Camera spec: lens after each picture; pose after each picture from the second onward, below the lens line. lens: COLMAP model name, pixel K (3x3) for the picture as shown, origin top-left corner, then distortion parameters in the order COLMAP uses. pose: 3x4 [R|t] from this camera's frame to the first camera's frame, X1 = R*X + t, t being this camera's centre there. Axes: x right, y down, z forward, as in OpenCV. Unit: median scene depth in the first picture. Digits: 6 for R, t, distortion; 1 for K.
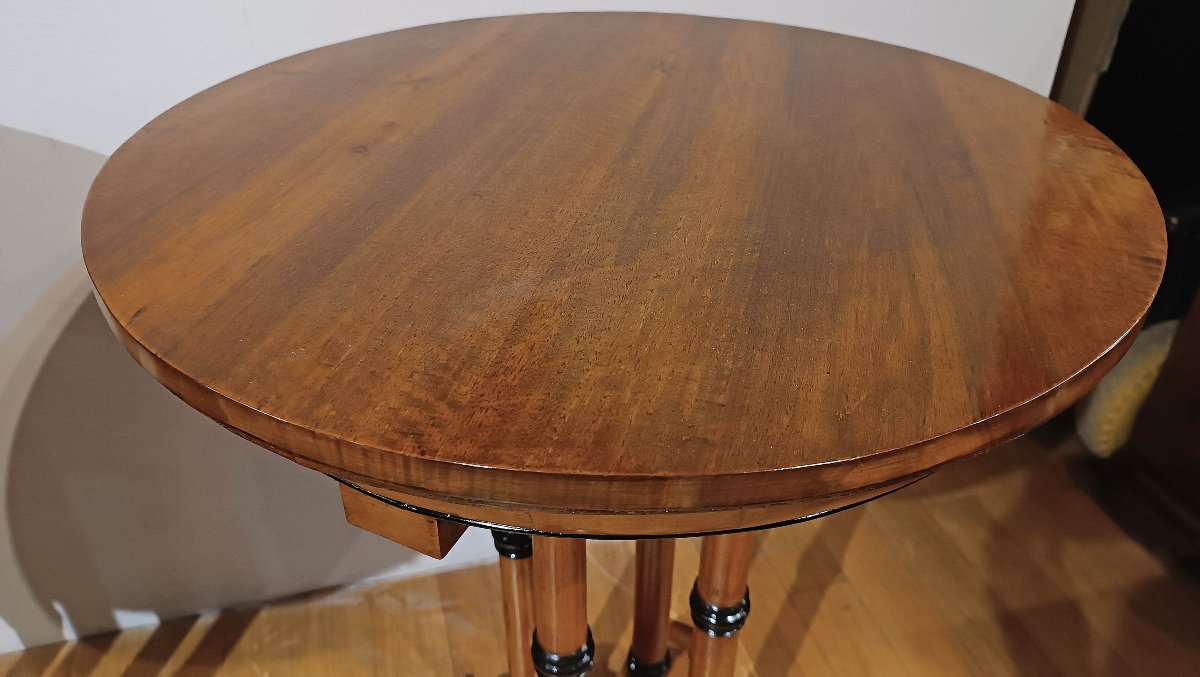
lens RADIAL K [[863.1, 0, 600.0], [0, 863.1, 338.5], [0, 0, 1]] dist [-0.001500, -0.000732]
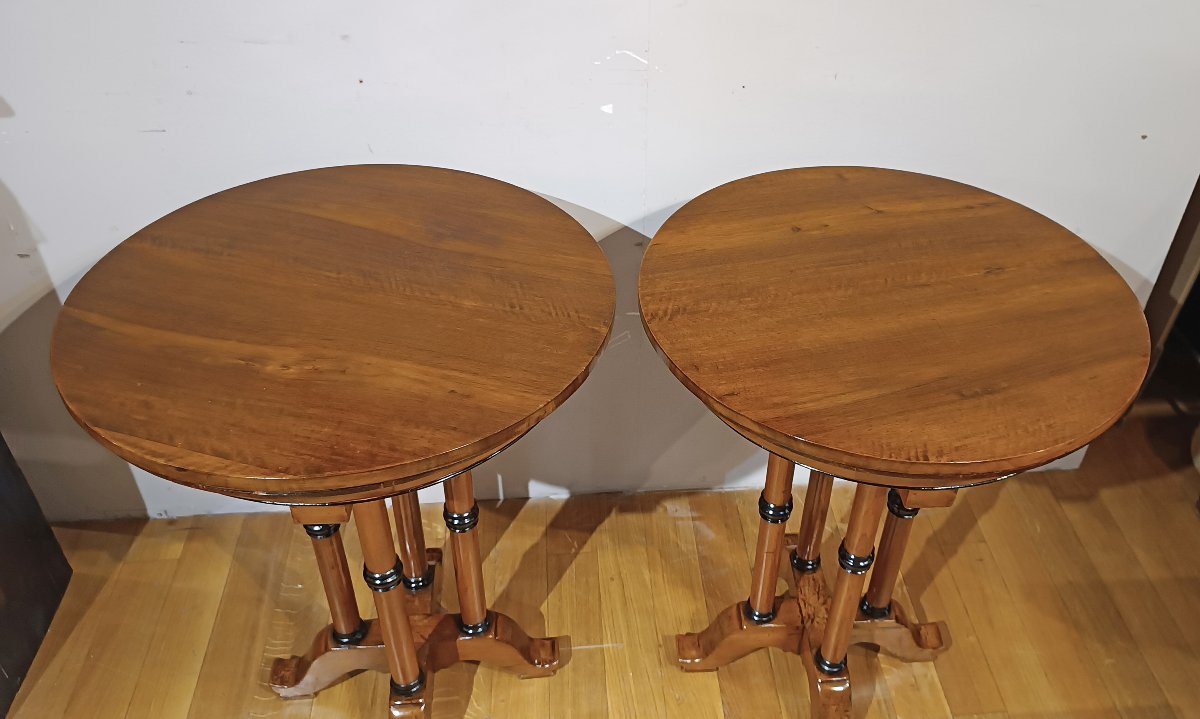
lens RADIAL K [[998.7, 0, 690.3], [0, 998.7, 358.8], [0, 0, 1]] dist [0.005191, 0.000634]
pose [[0.507361, 0.558349, -0.656377, 1.603493], [-0.515622, 0.806995, 0.287910, -0.609759], [0.690448, 0.192368, 0.697335, -0.999062]]
